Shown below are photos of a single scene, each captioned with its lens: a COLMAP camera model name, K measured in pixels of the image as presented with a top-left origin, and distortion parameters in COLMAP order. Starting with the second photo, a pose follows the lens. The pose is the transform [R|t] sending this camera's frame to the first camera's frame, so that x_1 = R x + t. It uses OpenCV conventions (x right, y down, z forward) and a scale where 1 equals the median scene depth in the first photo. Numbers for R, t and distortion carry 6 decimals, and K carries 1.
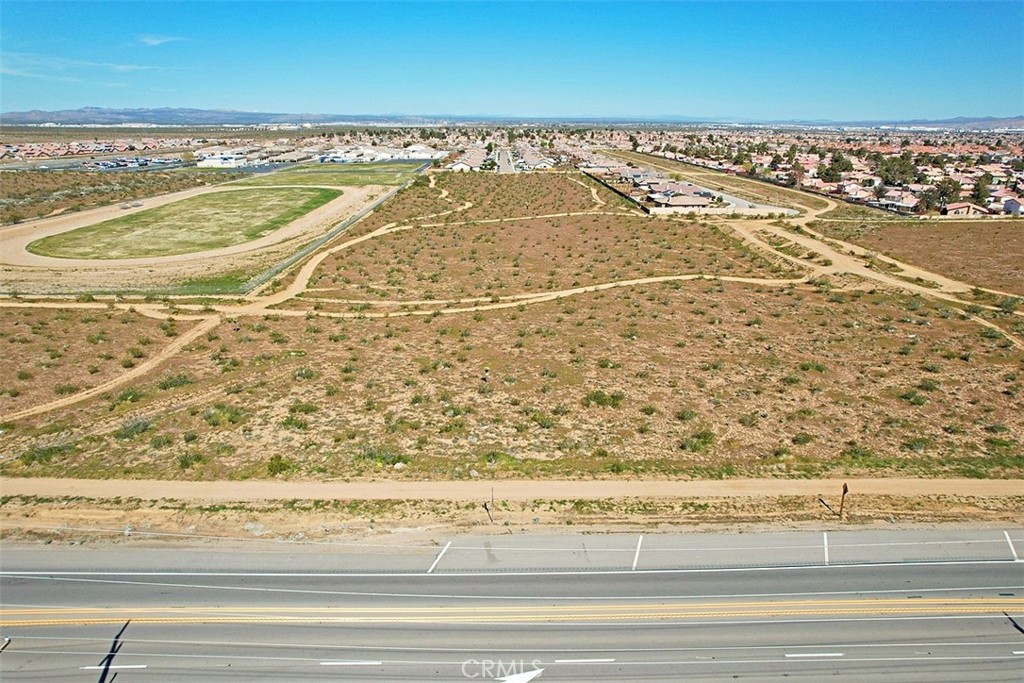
lens RADIAL K [[653.8, 0, 514.8], [0, 653.8, 339.3], [0, 0, 1]] dist [-0.071247, 0.058604]
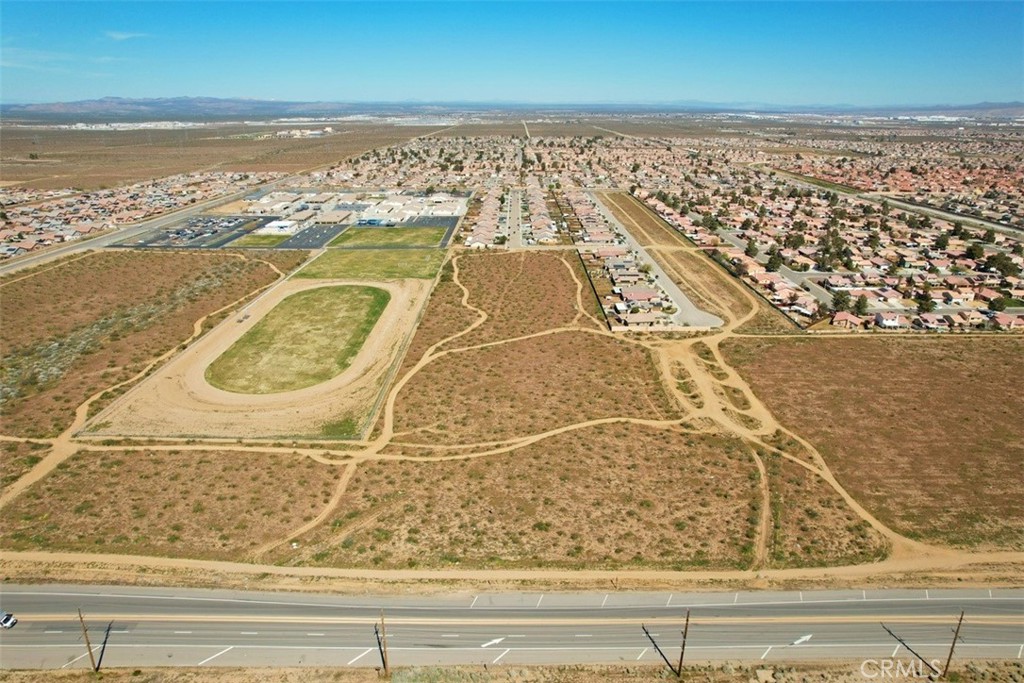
lens RADIAL K [[653.8, 0, 514.8], [0, 653.8, 338.8], [0, 0, 1]] dist [-0.071247, 0.058604]
pose [[0.999723, 0.003246, -0.023304, 0.082010], [-0.002790, 0.999805, 0.019566, -0.553906], [0.023363, -0.019496, 0.999537, -1.158570]]
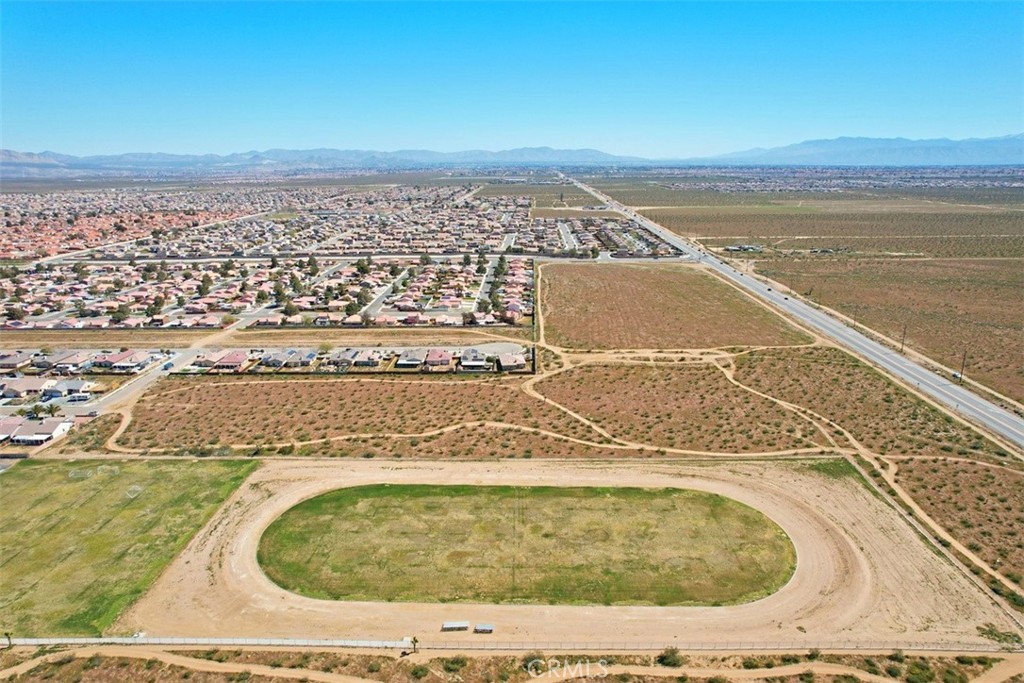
lens RADIAL K [[653.8, 0, 514.4], [0, 653.8, 342.5], [0, 0, 1]] dist [-0.071247, 0.058604]
pose [[0.051468, -0.283927, 0.957464, -3.251737], [0.331306, 0.909294, 0.251834, -1.764308], [-0.942119, 0.304252, 0.140866, 2.232199]]
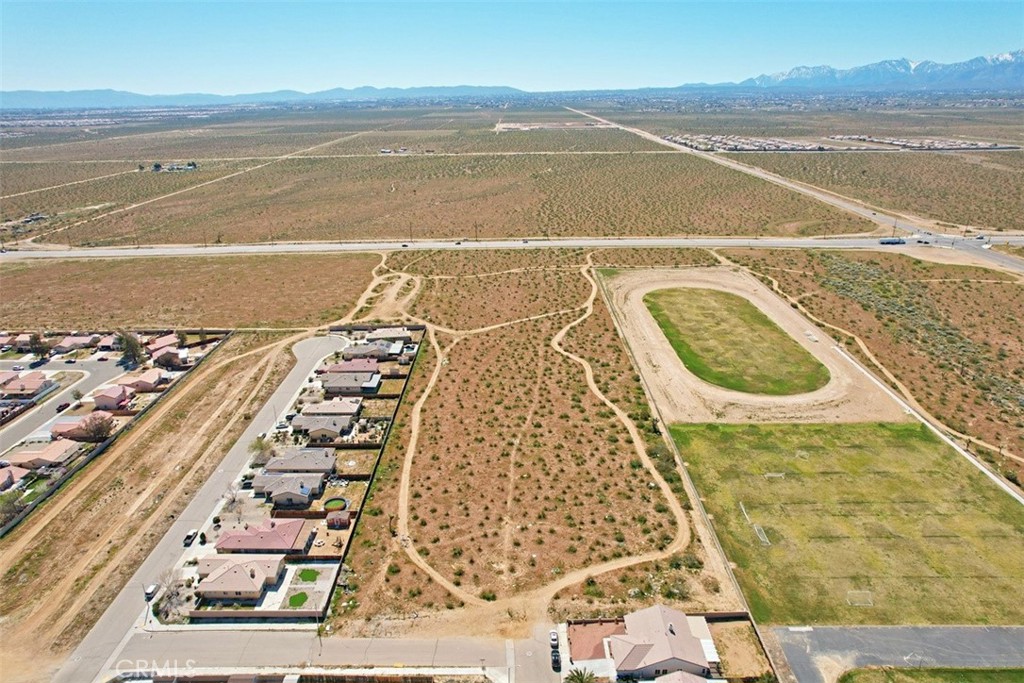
lens RADIAL K [[653.8, 0, 513.6], [0, 653.8, 342.8], [0, 0, 1]] dist [-0.071247, 0.058604]
pose [[-0.999805, -0.007732, 0.018190, -0.042281], [0.005720, 0.767755, 0.640718, -3.010214], [-0.018919, 0.640697, -0.767560, 5.835250]]
